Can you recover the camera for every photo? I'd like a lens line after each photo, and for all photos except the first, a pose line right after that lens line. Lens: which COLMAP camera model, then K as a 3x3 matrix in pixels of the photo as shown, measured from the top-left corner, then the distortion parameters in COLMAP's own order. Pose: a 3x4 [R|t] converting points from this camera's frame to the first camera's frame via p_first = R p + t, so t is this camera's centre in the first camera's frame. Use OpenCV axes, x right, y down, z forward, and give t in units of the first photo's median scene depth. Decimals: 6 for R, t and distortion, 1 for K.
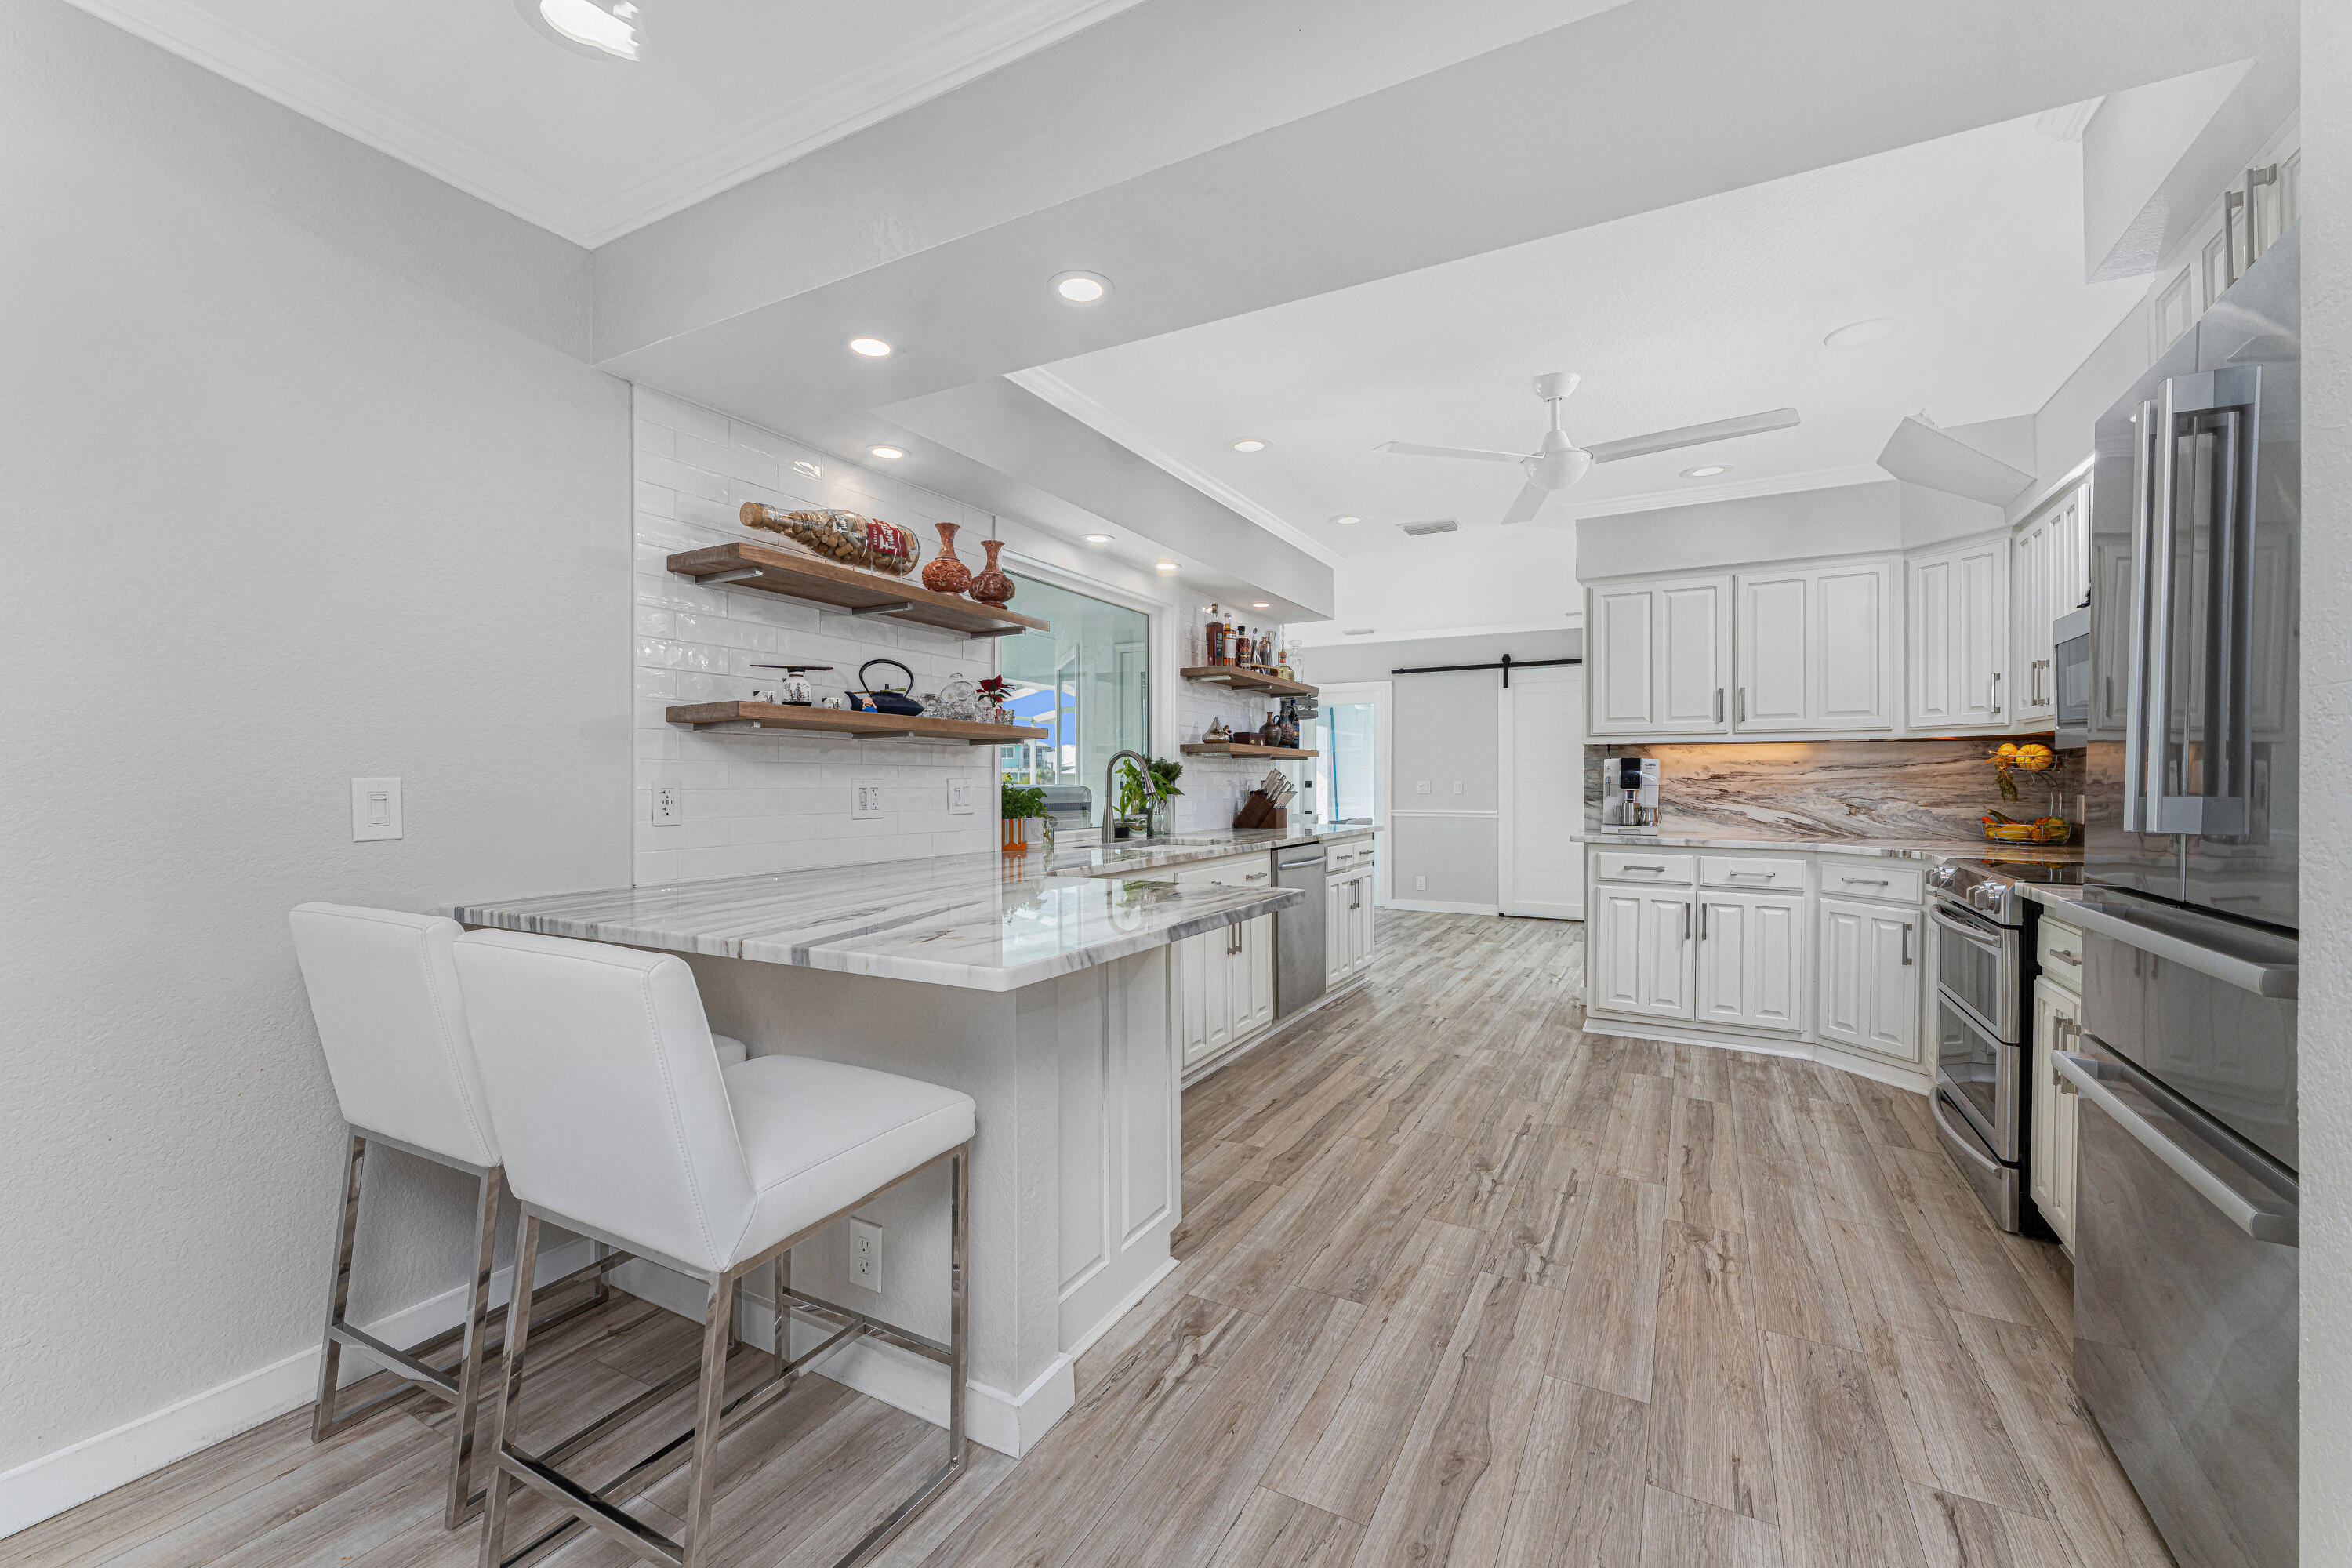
lens RADIAL K [[947.7, 0, 1193.4], [0, 947.7, 790.6], [0, 0, 1]] dist [0.003240, -0.000168]
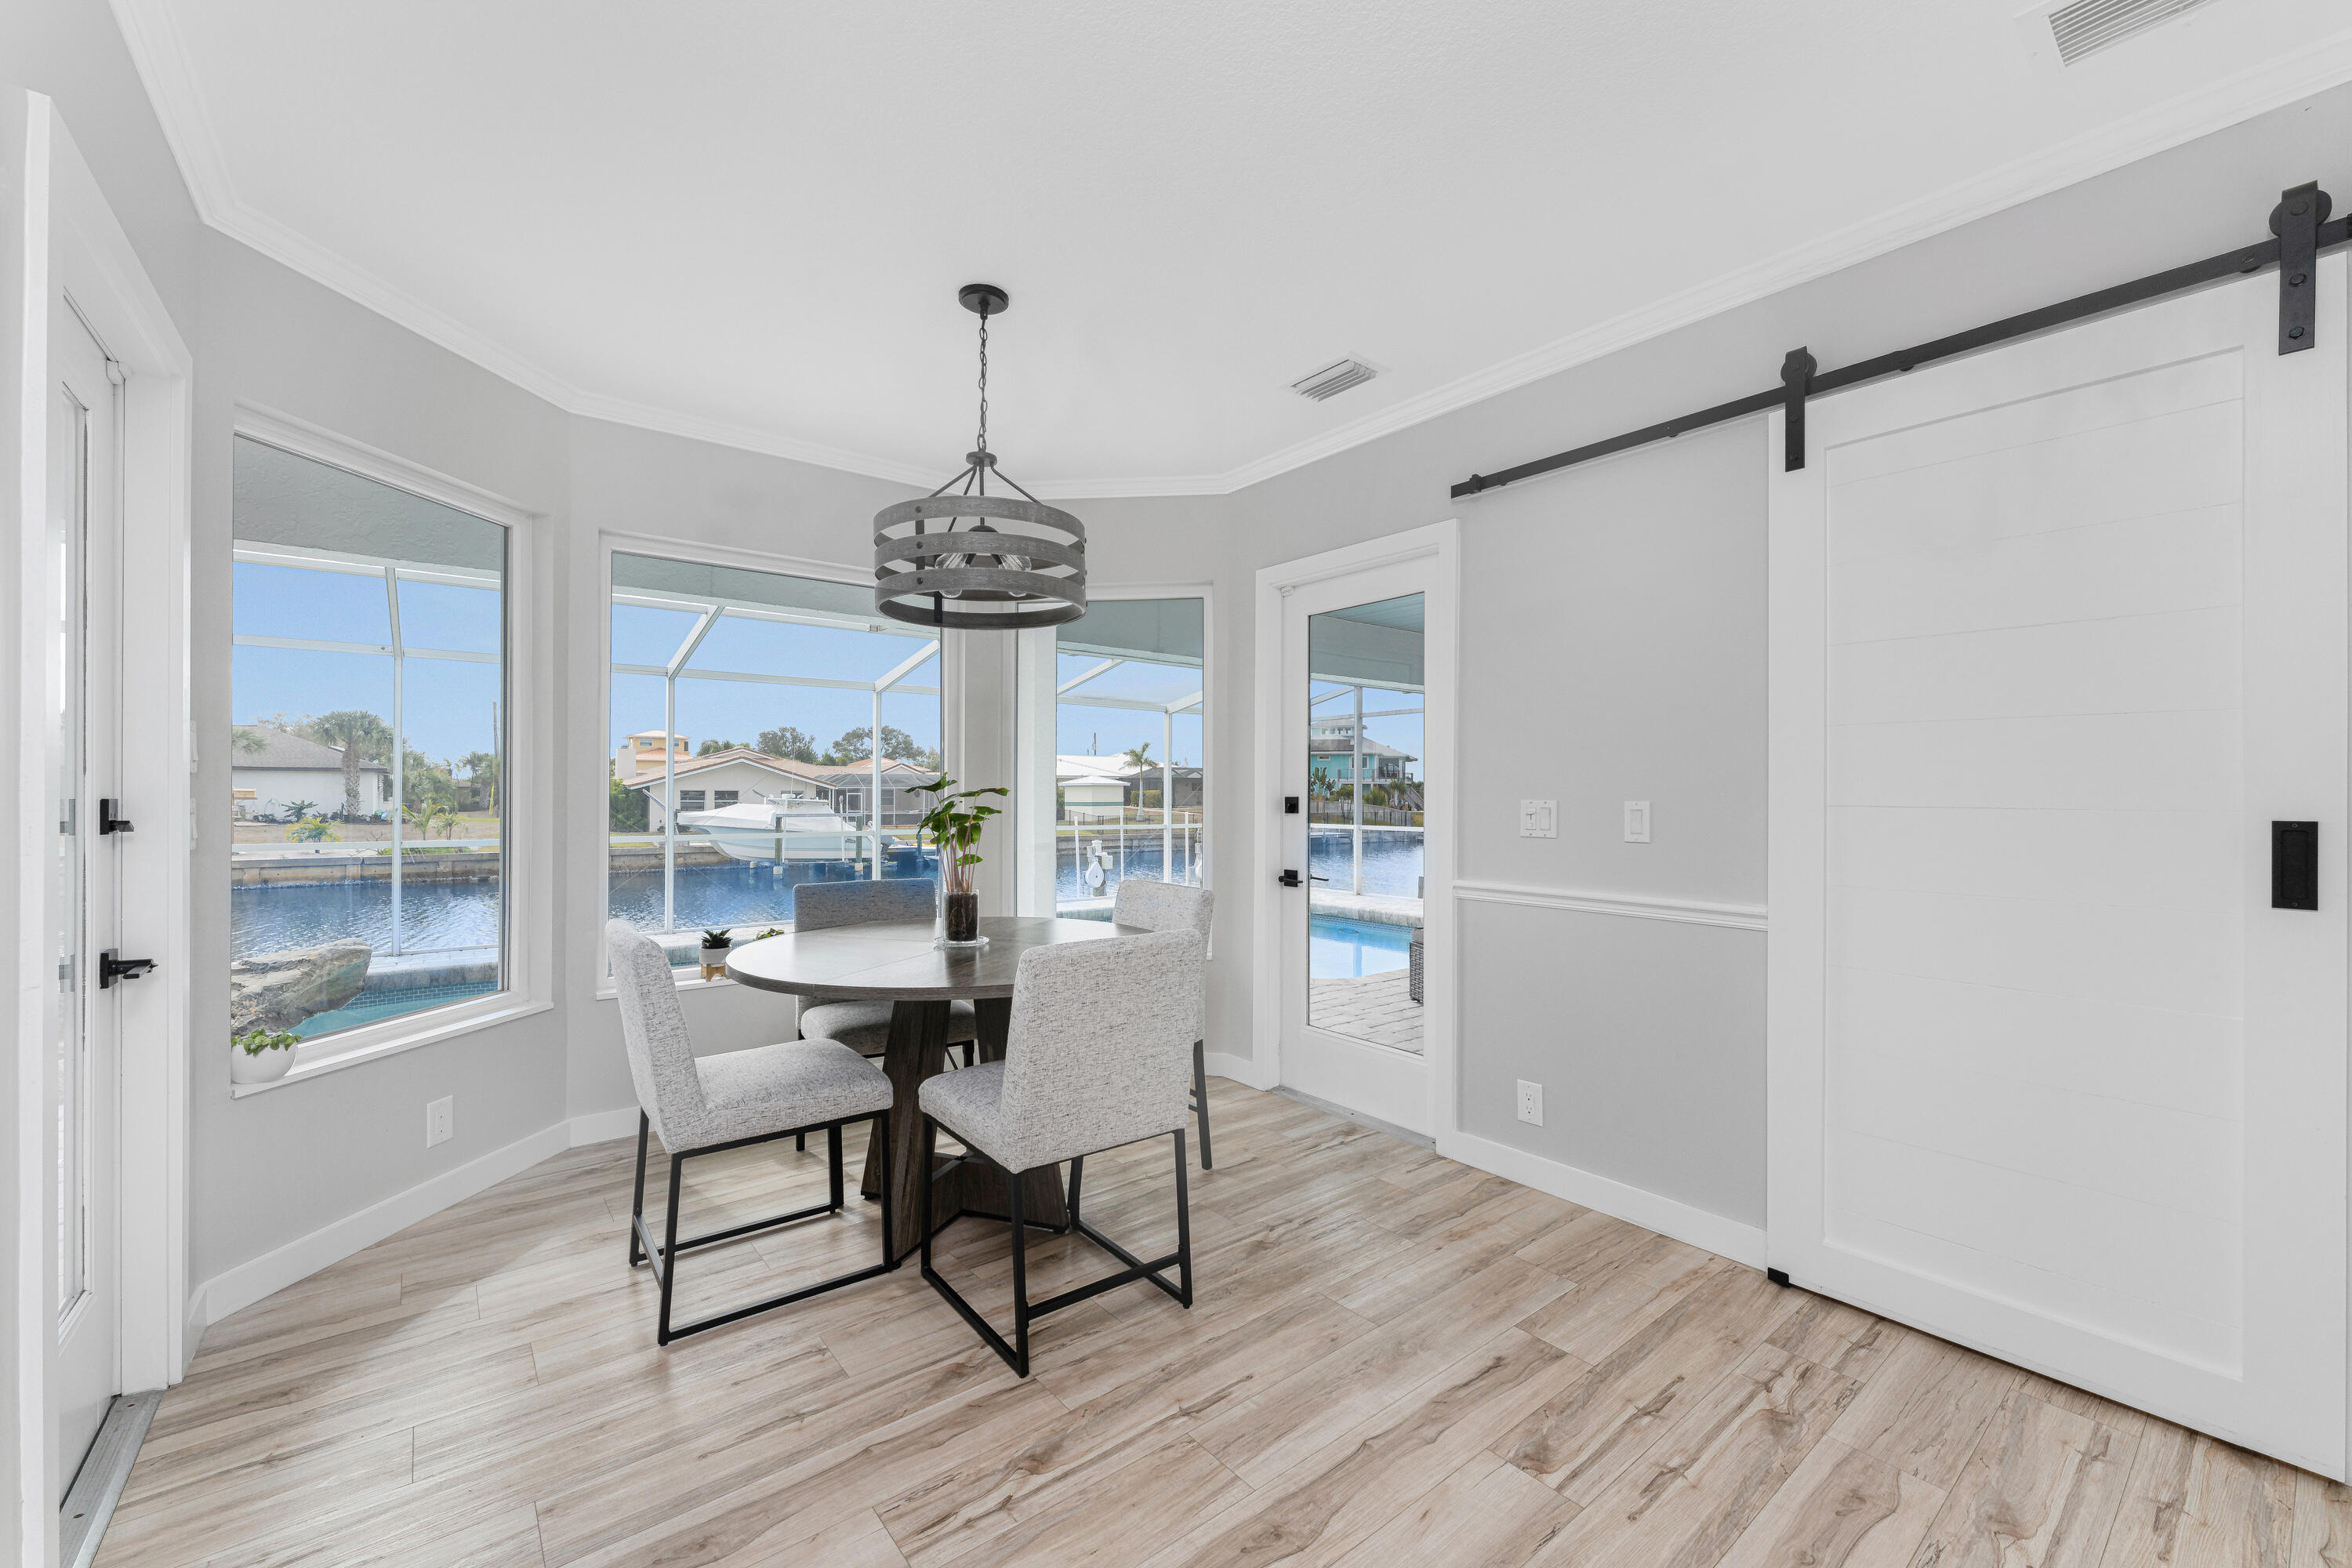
lens RADIAL K [[947.7, 0, 1184.5], [0, 947.7, 788.5], [0, 0, 1]] dist [0.003240, -0.000168]
pose [[0.918250, 0.001225, -0.395998, 0.538647], [-0.007978, 0.999849, -0.015406, -0.017152], [0.395920, 0.017306, 0.918122, 1.317719]]
